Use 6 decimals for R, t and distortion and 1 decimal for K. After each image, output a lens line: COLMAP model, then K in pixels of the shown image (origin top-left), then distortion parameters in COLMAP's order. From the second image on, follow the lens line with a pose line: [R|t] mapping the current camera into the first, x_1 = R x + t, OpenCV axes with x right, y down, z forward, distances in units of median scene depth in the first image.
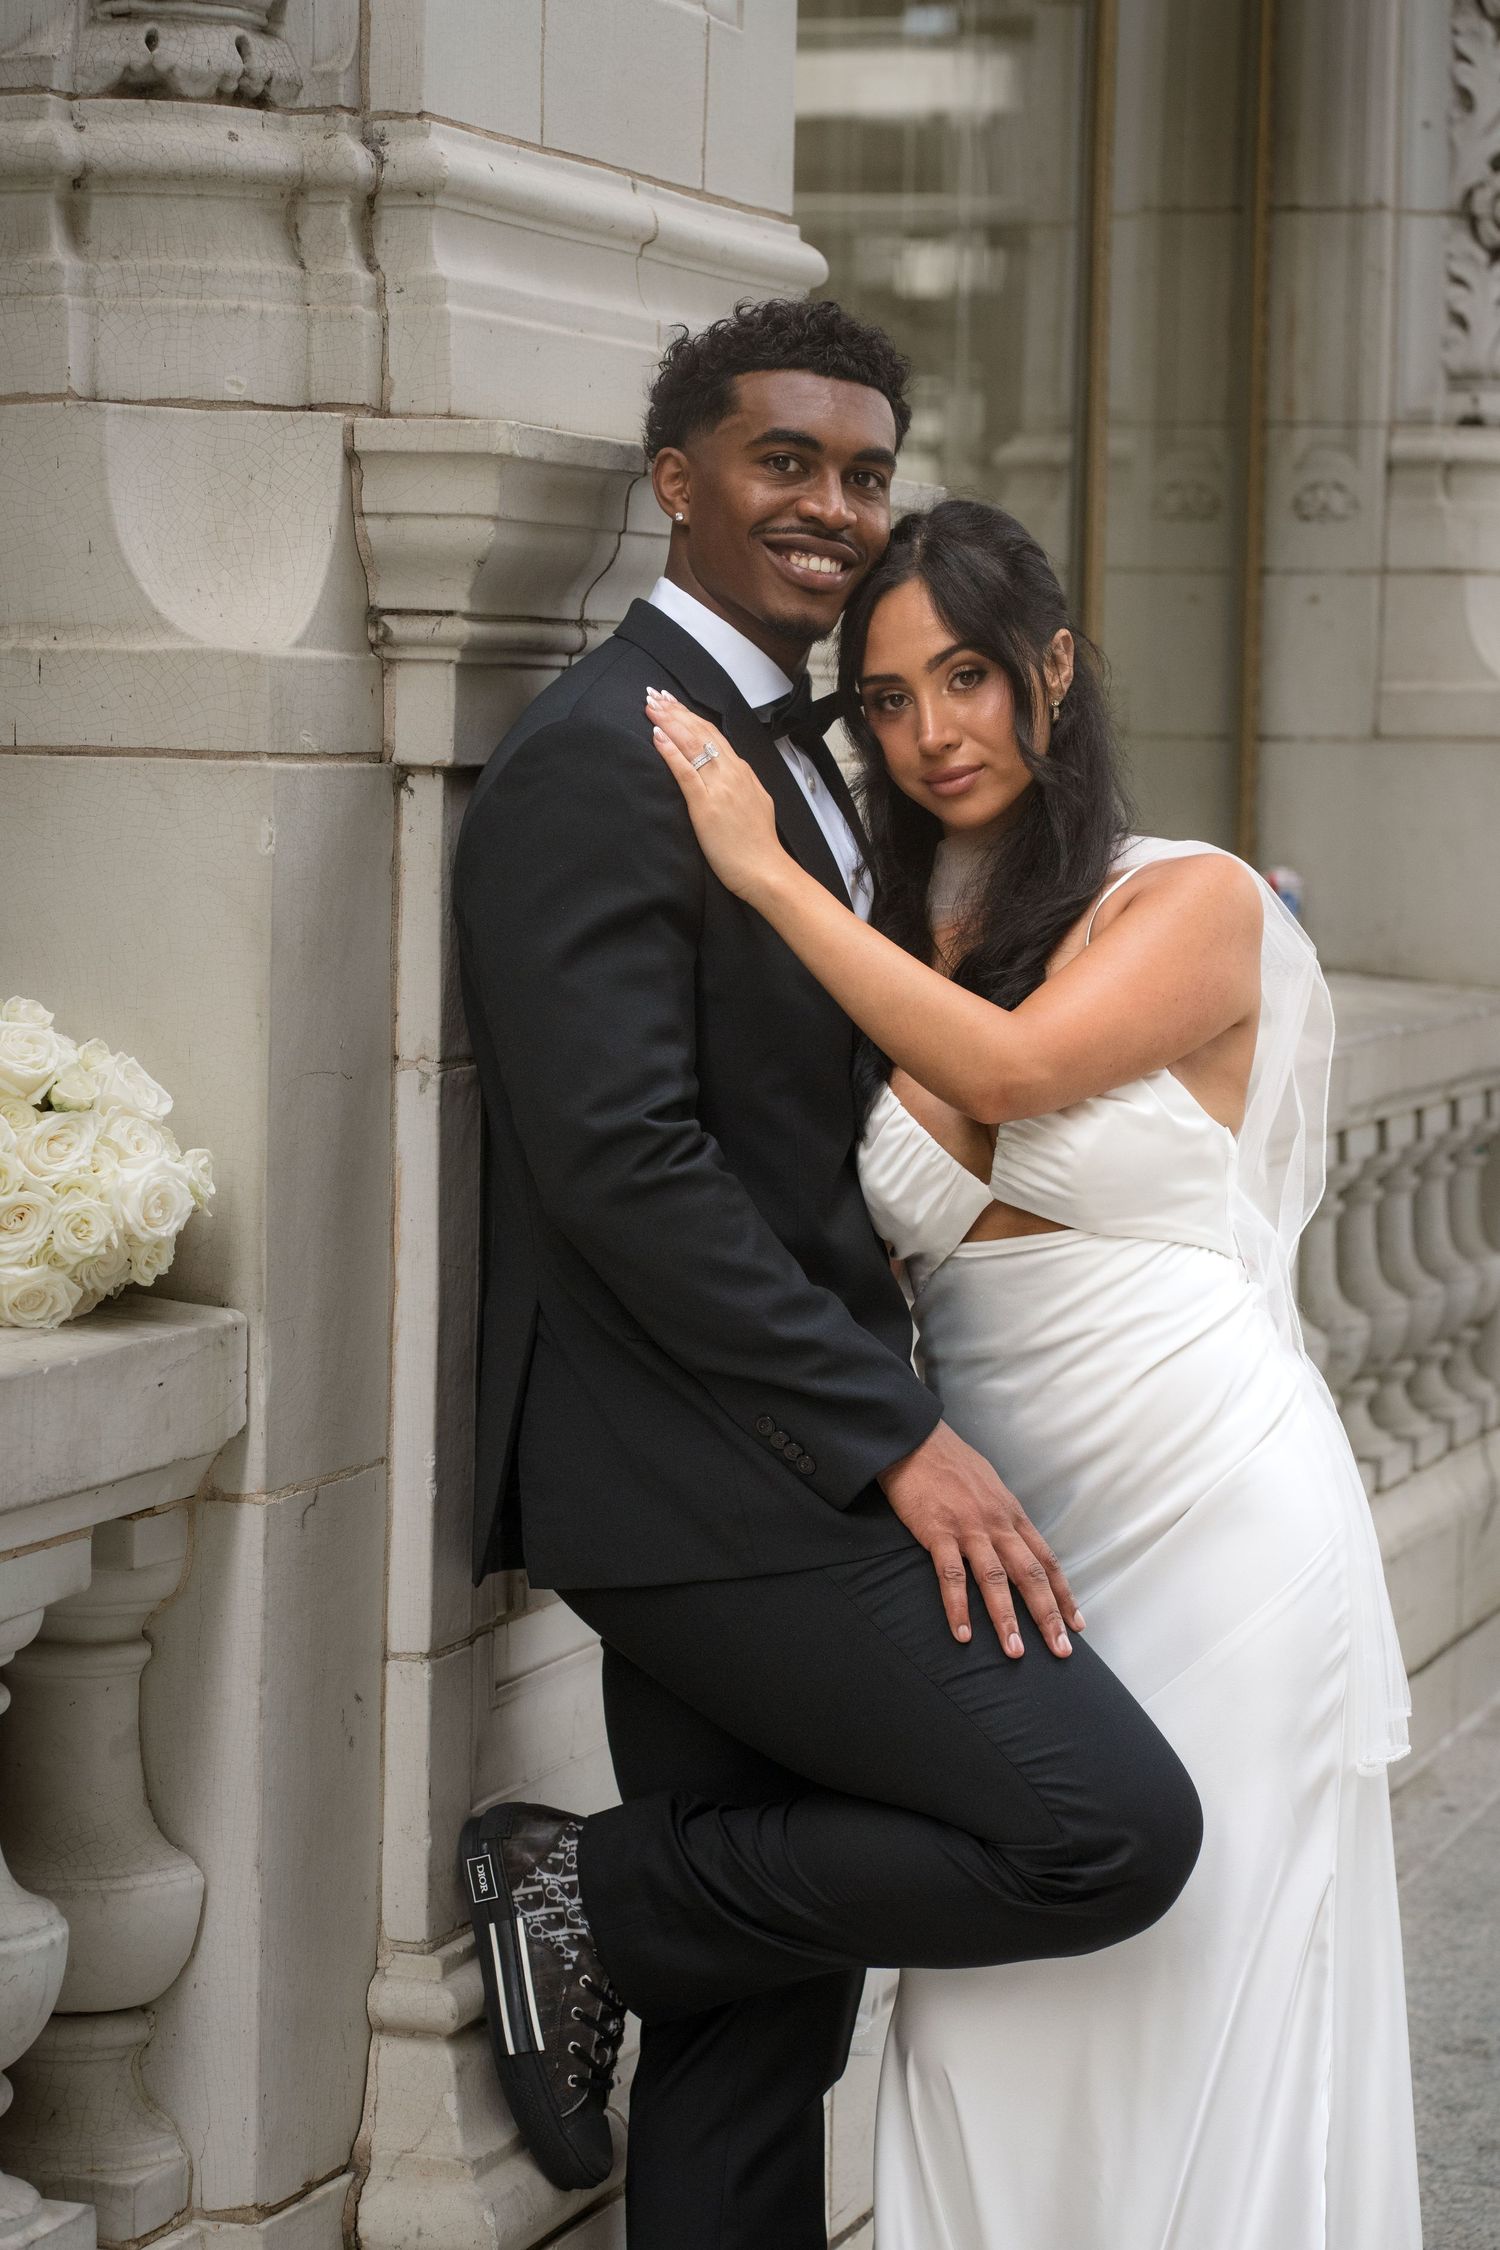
lens RADIAL K [[5125.8, 0, 821.0], [0, 5125.8, 1051.7], [0, 0, 1]] dist [0.121539, -2.435829]
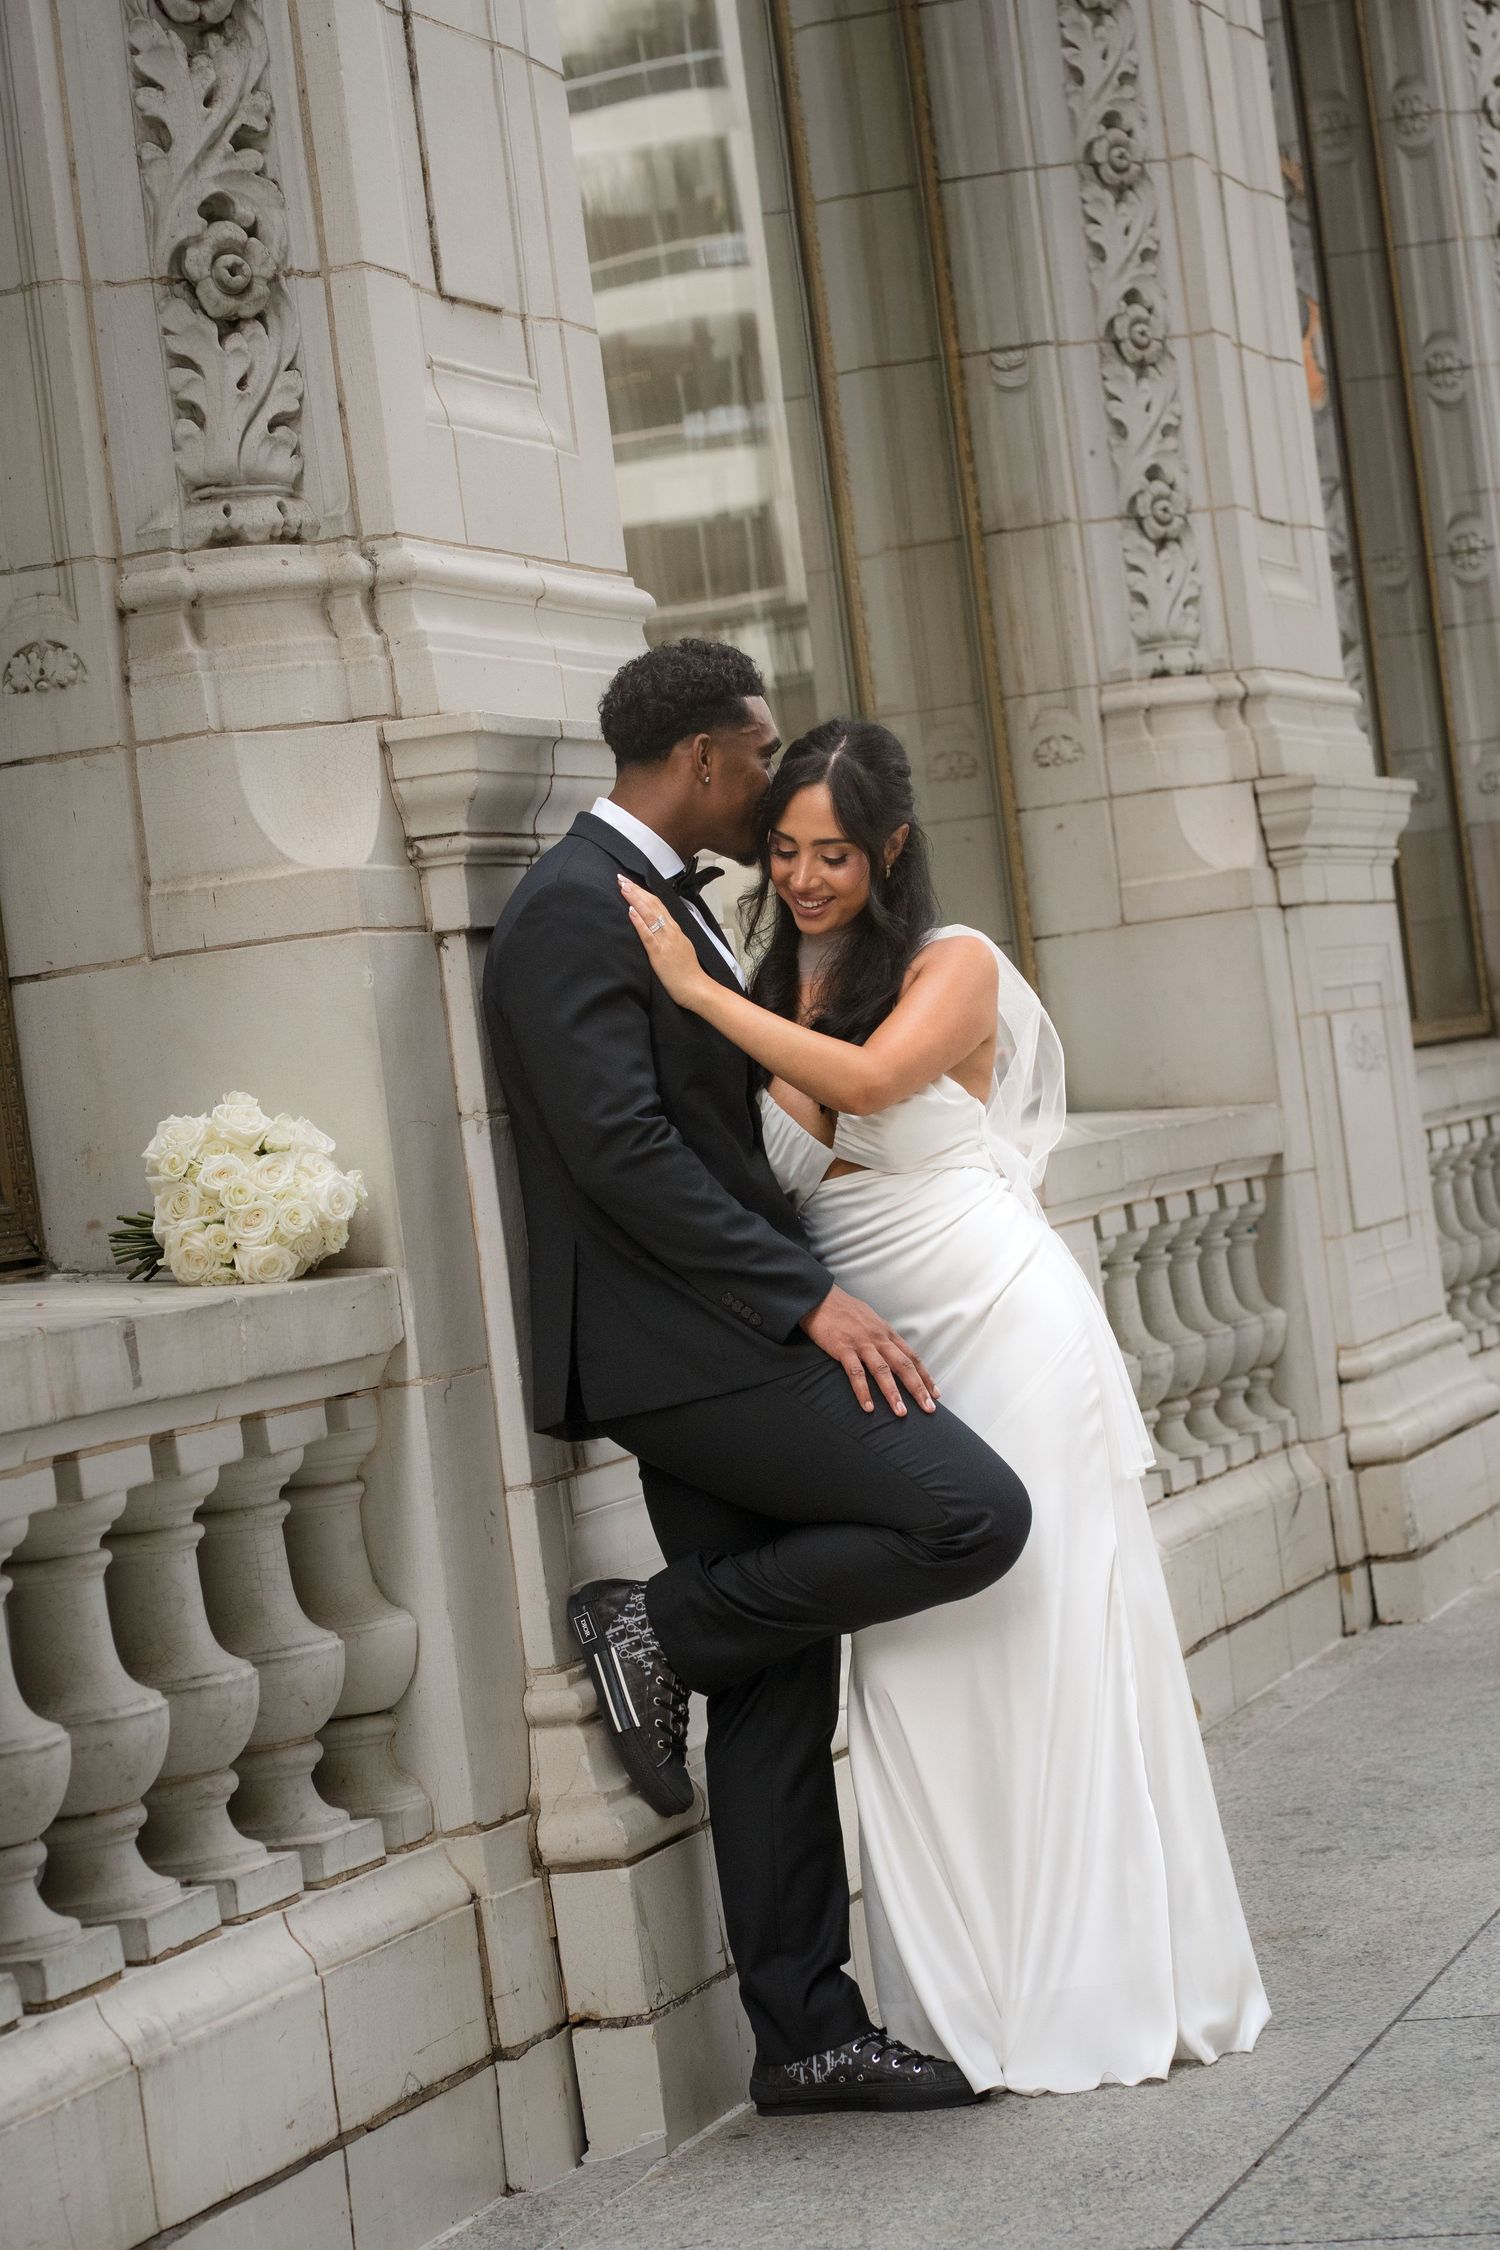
lens RADIAL K [[5125.8, 0, 821.0], [0, 5125.8, 1051.7], [0, 0, 1]] dist [0.121539, -2.435829]
pose [[0.989493, -0.142312, 0.025500, -0.009522], [0.143835, 0.986838, -0.073910, 0.117714], [-0.014646, 0.076801, 0.996939, -0.604917]]
